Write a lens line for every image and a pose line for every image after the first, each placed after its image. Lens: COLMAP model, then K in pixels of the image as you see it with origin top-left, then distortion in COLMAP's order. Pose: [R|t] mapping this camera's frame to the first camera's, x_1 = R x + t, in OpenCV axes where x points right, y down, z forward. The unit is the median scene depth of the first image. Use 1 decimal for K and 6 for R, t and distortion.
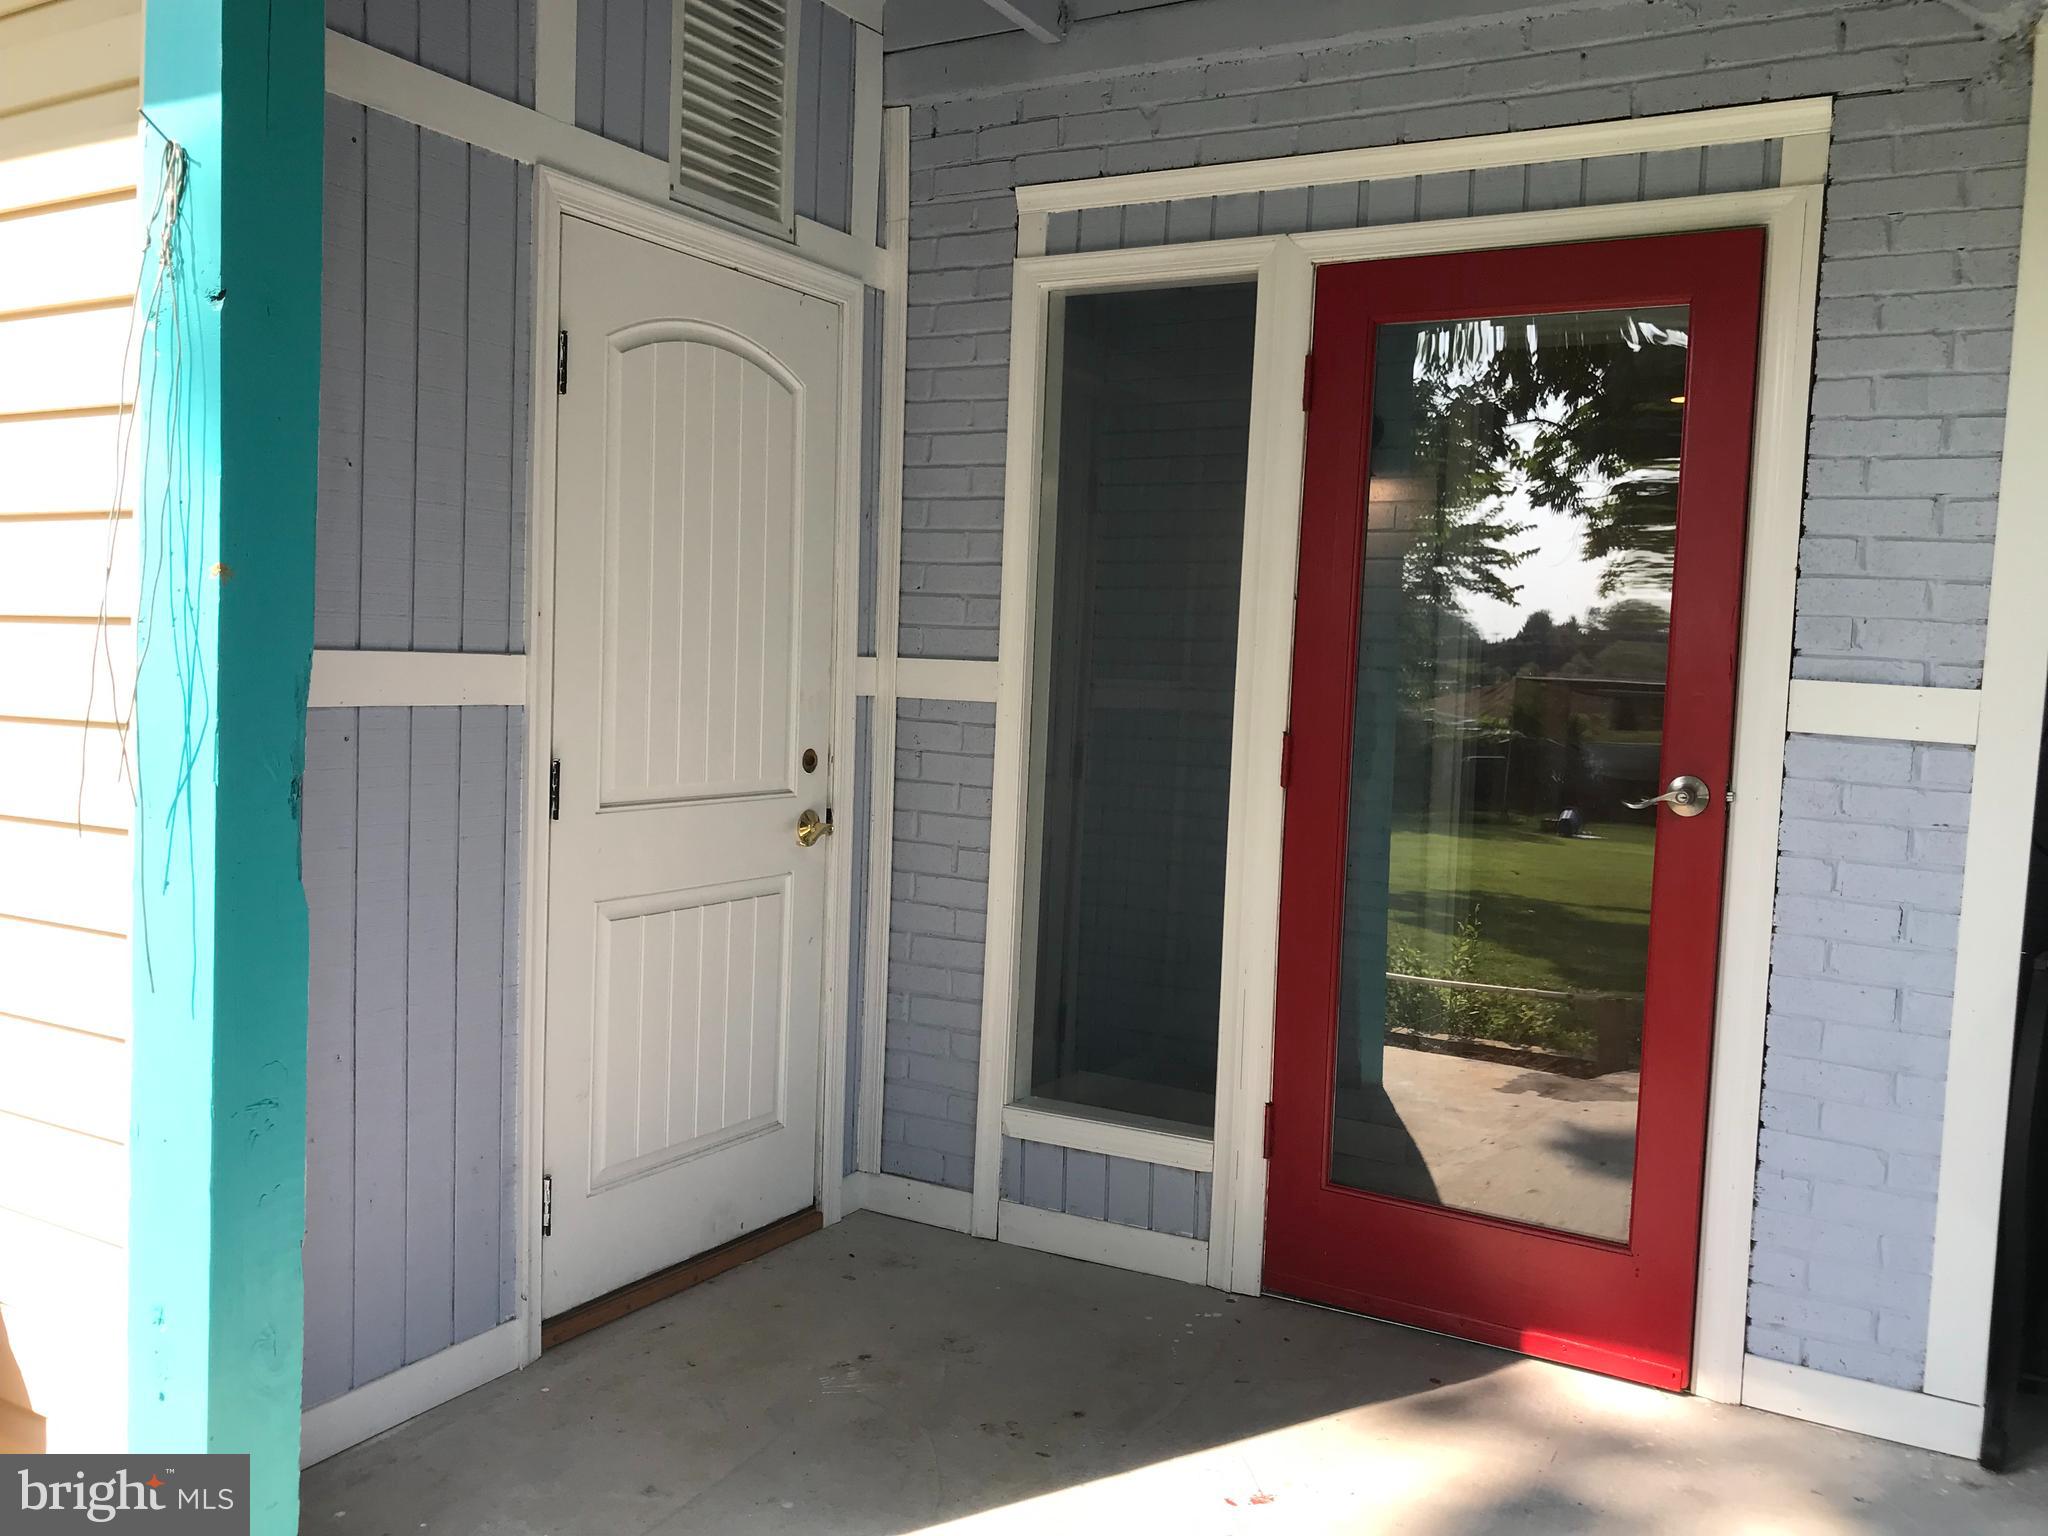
lens RADIAL K [[1712.8, 0, 1037.5], [0, 1712.8, 763.5], [0, 0, 1]] dist [0.034919, -0.042202]
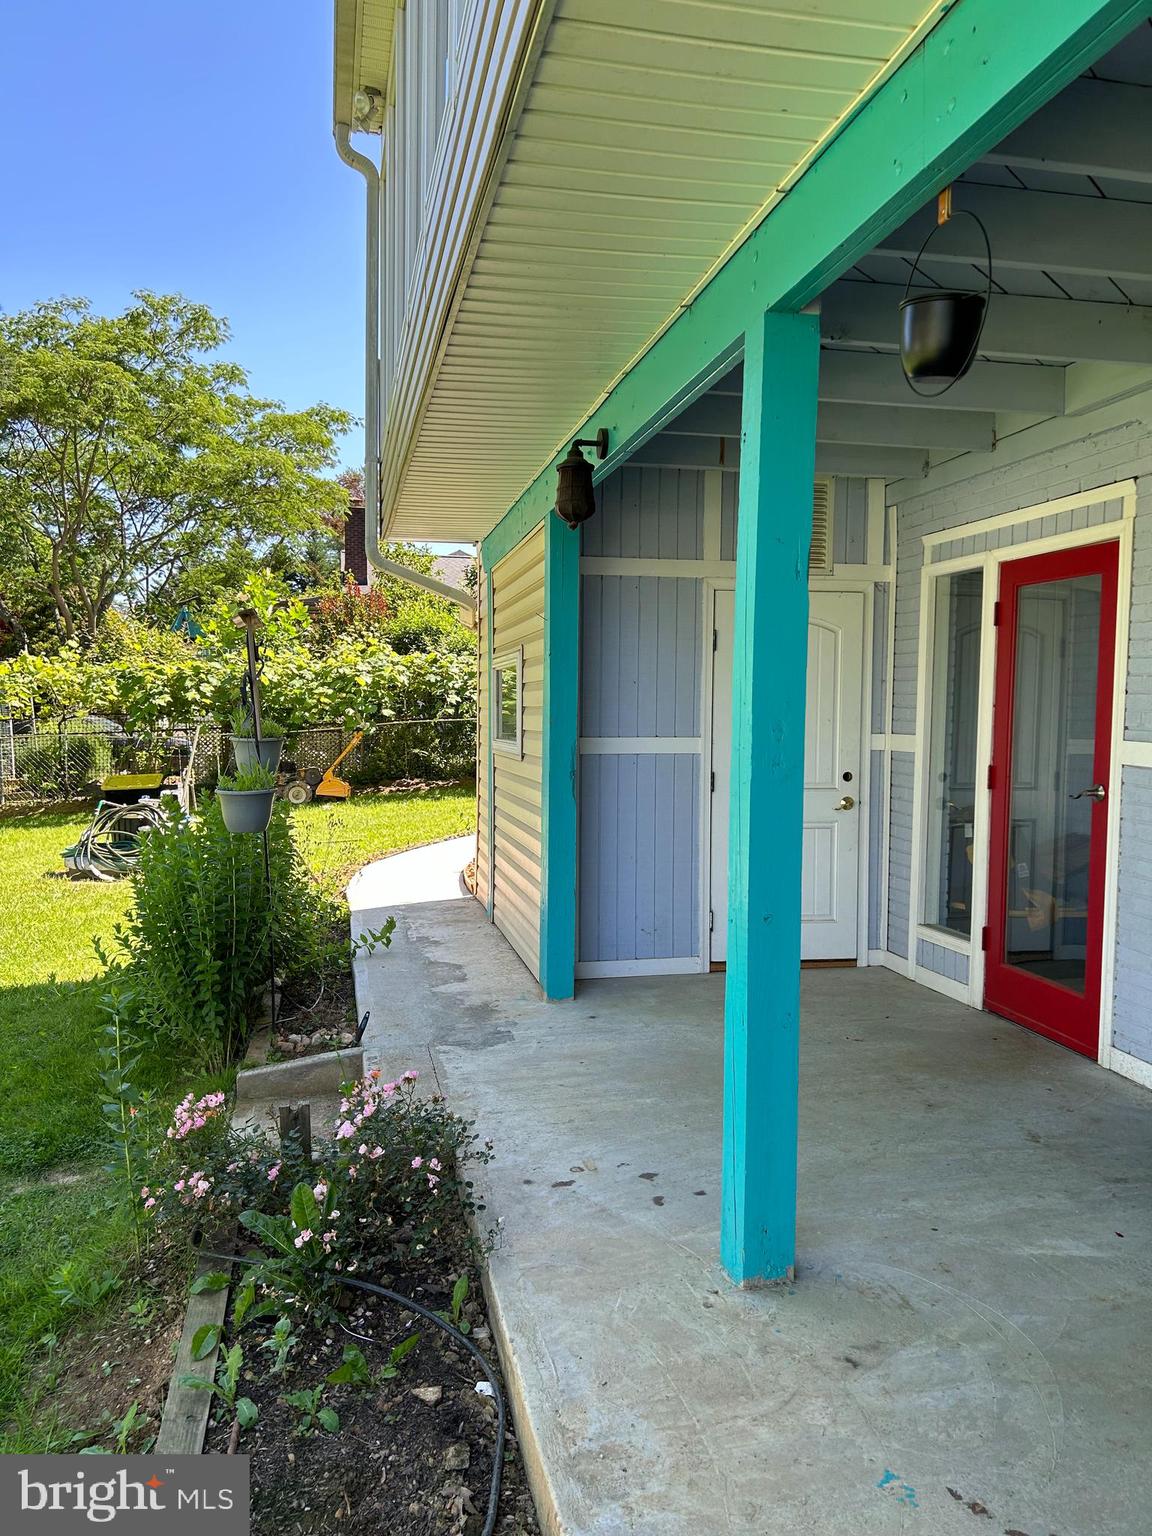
lens RADIAL K [[1166.8, 0, 570.8], [0, 1166.8, 772.1], [0, 0, 1]] dist [0.007765, -0.000059]
pose [[0.652809, 0.008888, -0.757470, 0.916431], [-0.027183, 0.999562, -0.011698, 0.024142], [0.757034, 0.028226, 0.652765, -0.423547]]
